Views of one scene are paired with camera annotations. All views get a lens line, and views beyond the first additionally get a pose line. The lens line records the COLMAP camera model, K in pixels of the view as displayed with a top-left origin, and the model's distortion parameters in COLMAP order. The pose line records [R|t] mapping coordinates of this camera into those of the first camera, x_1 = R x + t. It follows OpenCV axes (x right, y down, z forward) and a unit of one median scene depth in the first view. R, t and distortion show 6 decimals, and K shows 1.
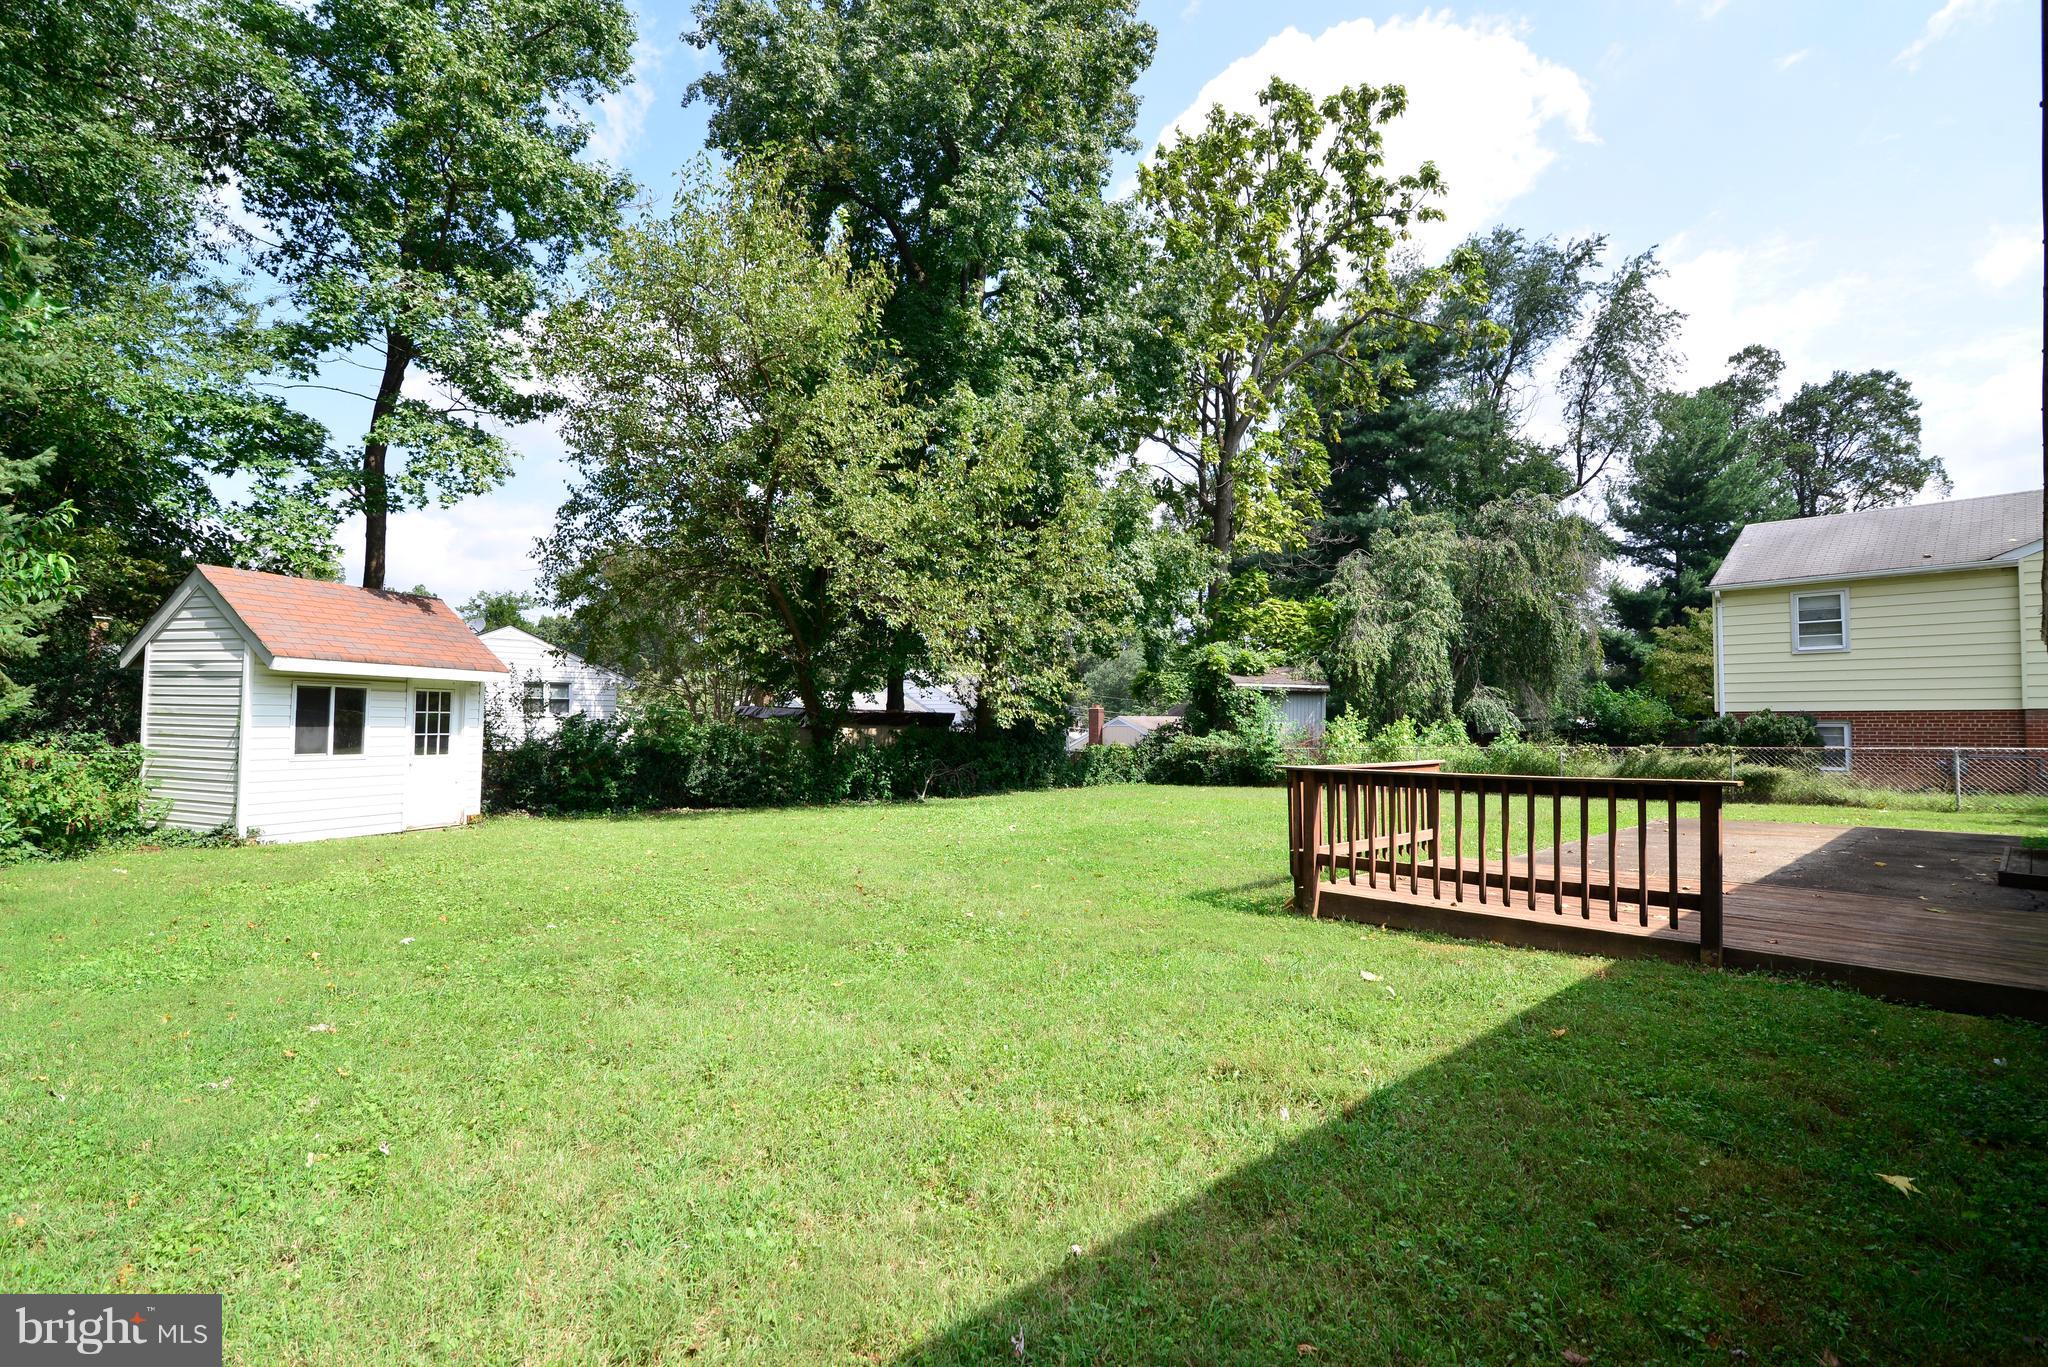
lens RADIAL K [[936.8, 0, 1021.5], [0, 936.8, 686.2], [0, 0, 1]] dist [-0.020603, 0.001190]
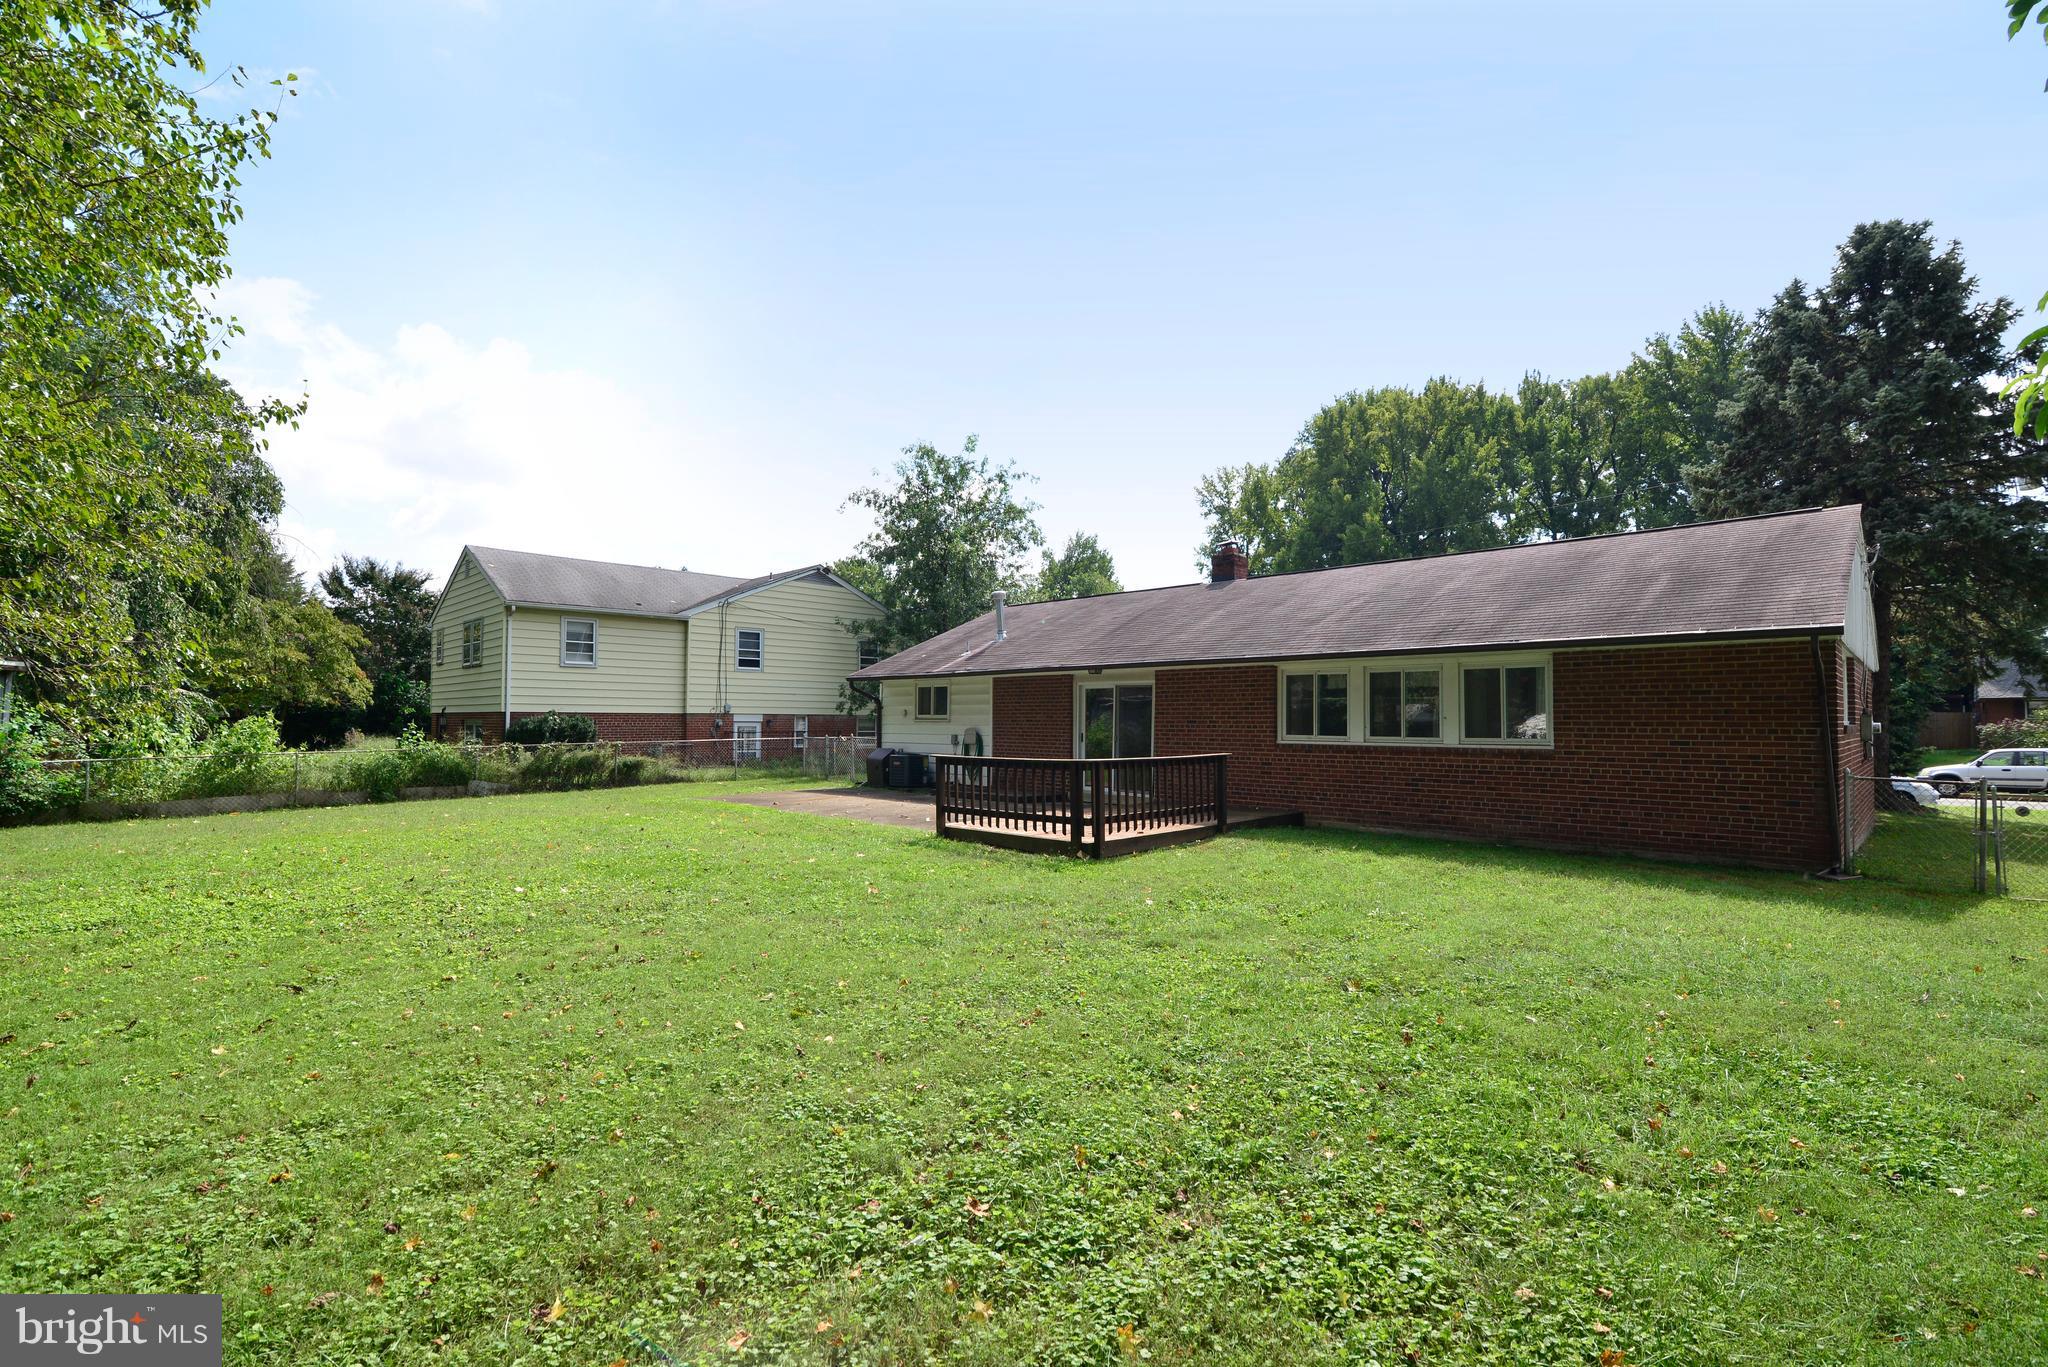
lens RADIAL K [[936.8, 0, 1022.9], [0, 936.8, 691.9], [0, 0, 1]] dist [-0.020603, 0.001190]
pose [[-0.072543, 0.028513, 0.996958, -0.519057], [-0.045862, 0.998439, -0.031893, 0.012998], [-0.996310, -0.048036, -0.071122, 0.540716]]
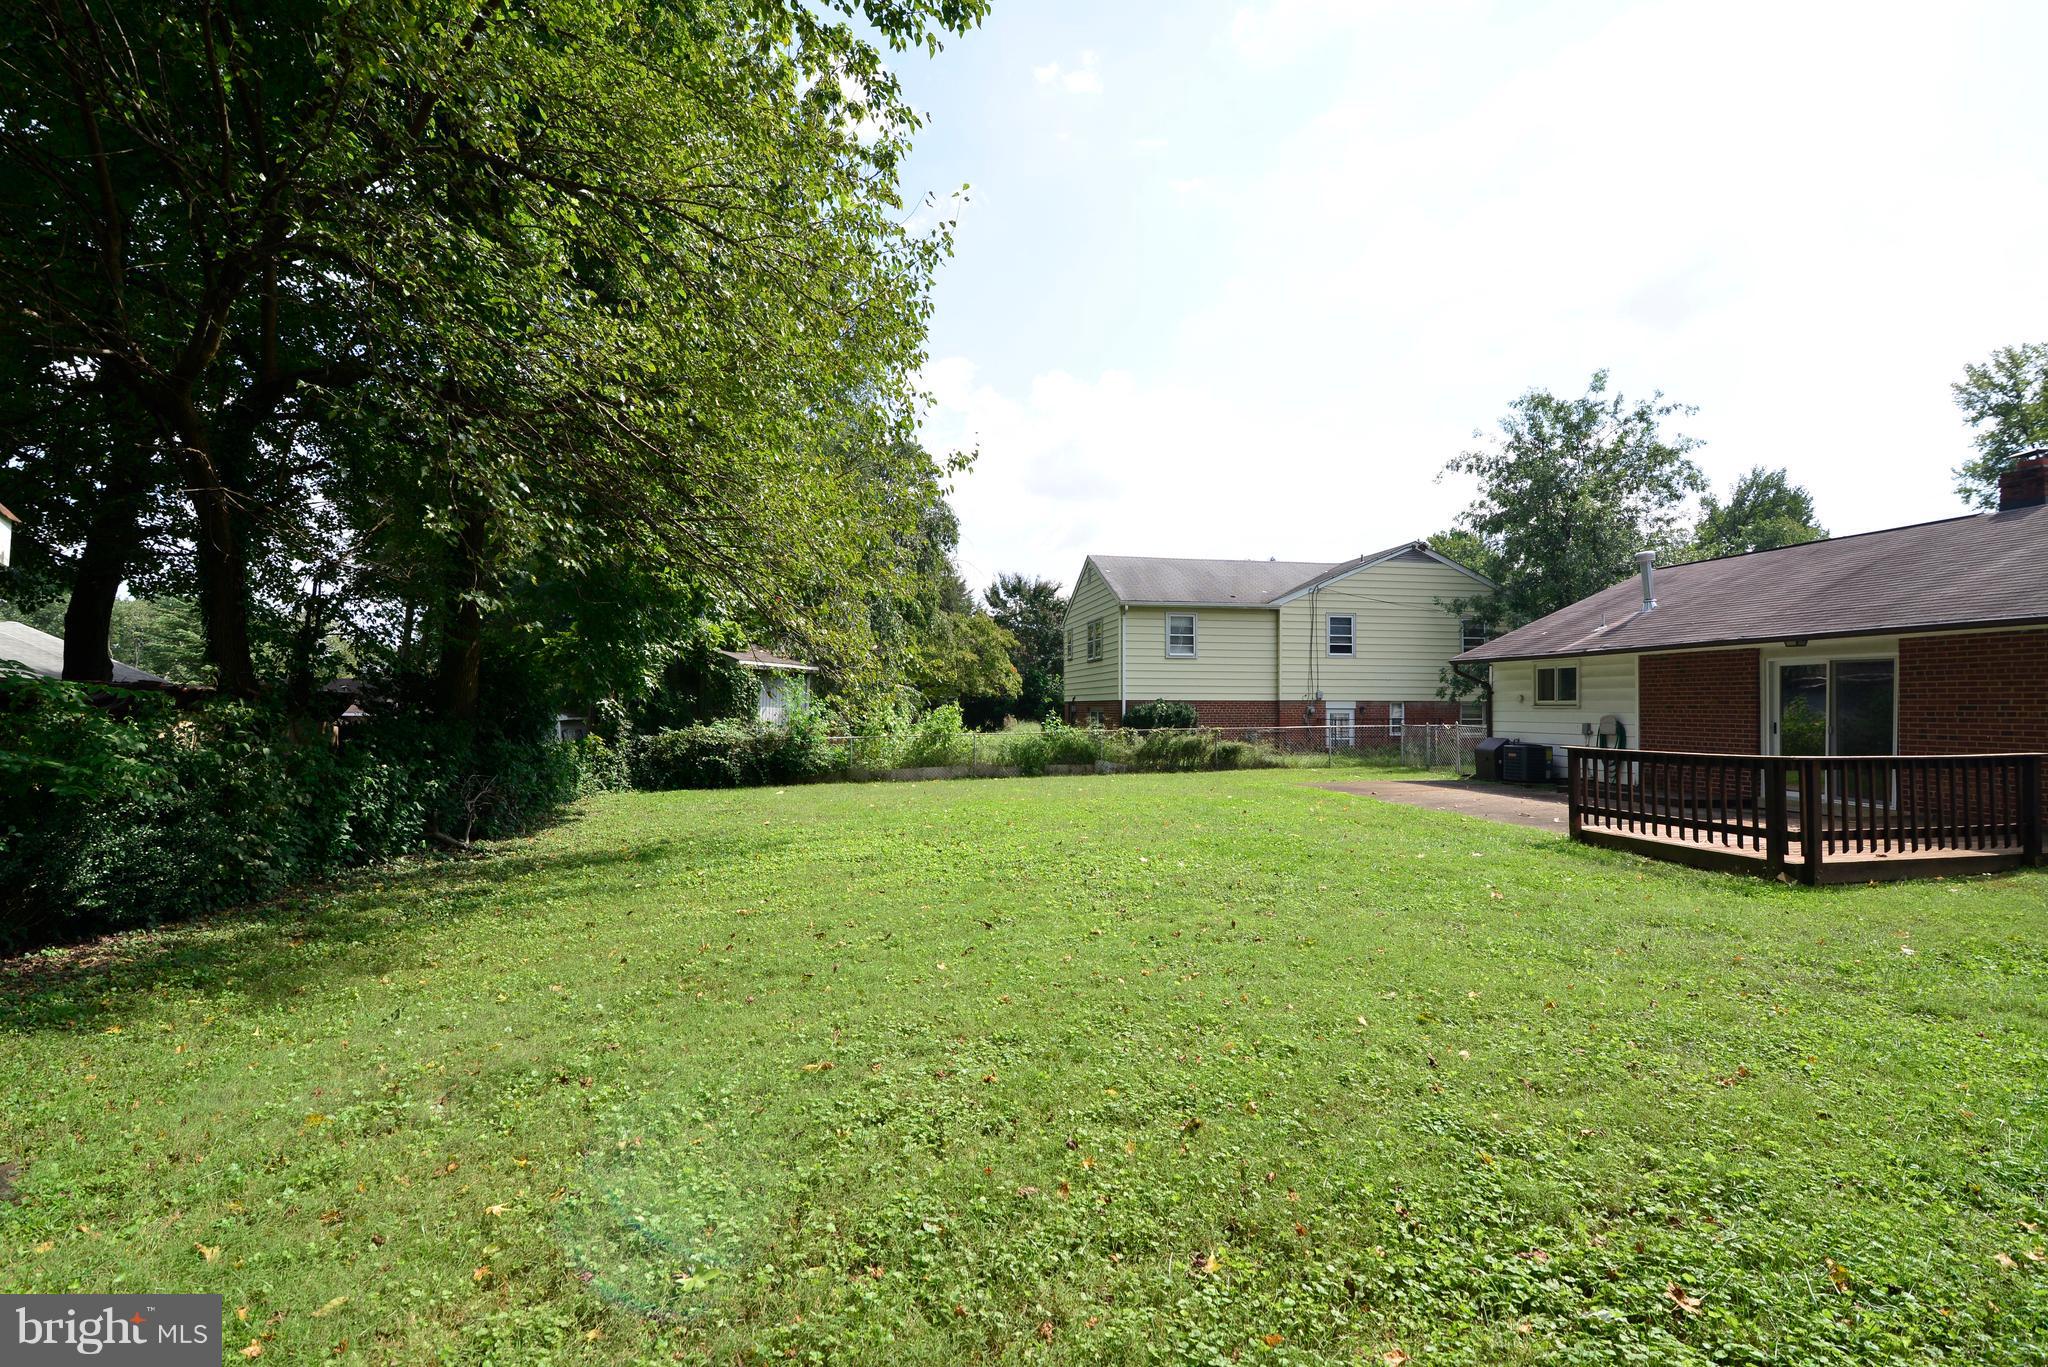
lens RADIAL K [[936.8, 0, 1017.5], [0, 936.8, 689.8], [0, 0, 1]] dist [-0.020603, 0.001190]
pose [[0.514380, 0.014205, 0.857444, -0.516350], [-0.037272, 0.999288, 0.005805, 0.013888], [-0.856752, -0.034945, 0.514544, 0.550943]]
